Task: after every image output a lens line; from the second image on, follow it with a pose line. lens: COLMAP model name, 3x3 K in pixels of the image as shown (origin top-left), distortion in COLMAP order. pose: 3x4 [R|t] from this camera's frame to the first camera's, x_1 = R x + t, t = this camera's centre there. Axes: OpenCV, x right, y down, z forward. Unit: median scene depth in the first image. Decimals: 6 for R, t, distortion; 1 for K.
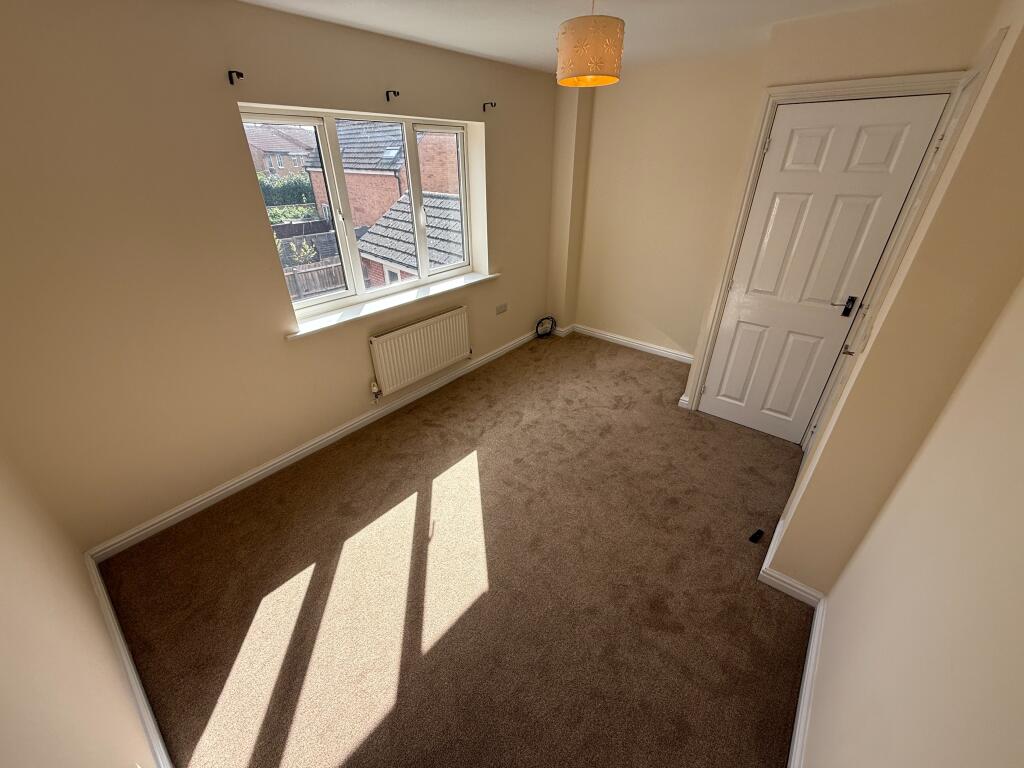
lens RADIAL K [[408.2, 0, 512.8], [0, 408.2, 384.9], [0, 0, 1]] dist [-0.001900, -0.000104]
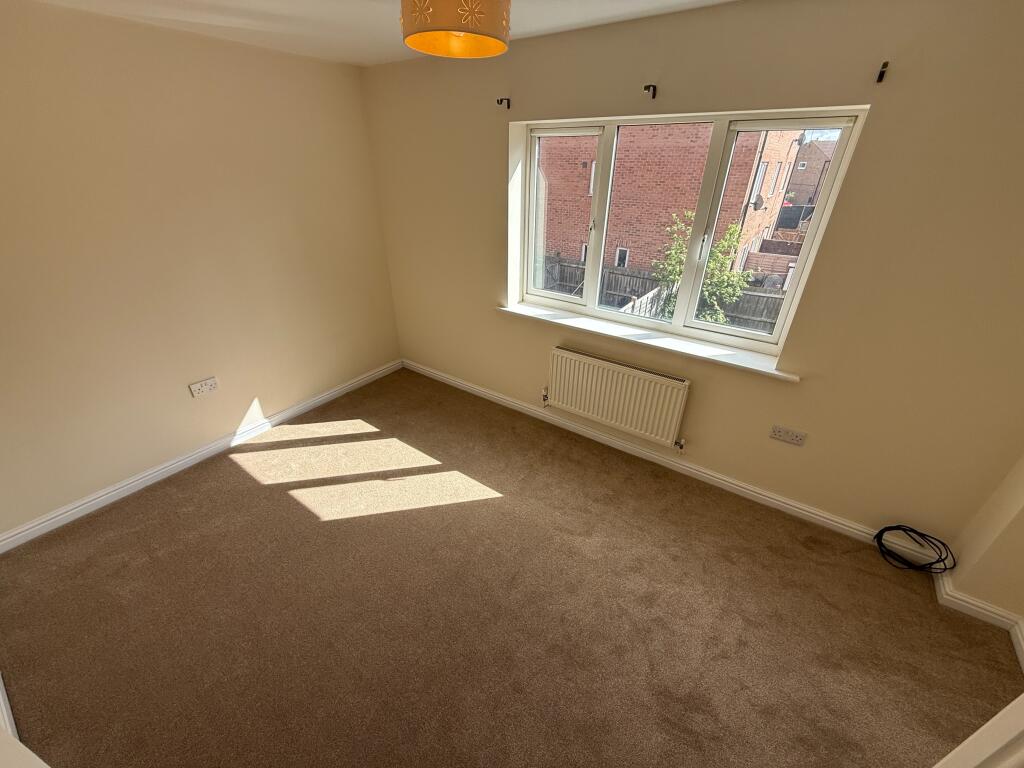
lens RADIAL K [[408.2, 0, 513.1], [0, 408.2, 385.4], [0, 0, 1]] dist [-0.001900, -0.000104]
pose [[0.062587, 0.476529, -0.876928, 0.494666], [-0.497360, 0.776667, 0.386550, -0.325413], [0.865284, 0.411956, 0.285616, 0.578606]]
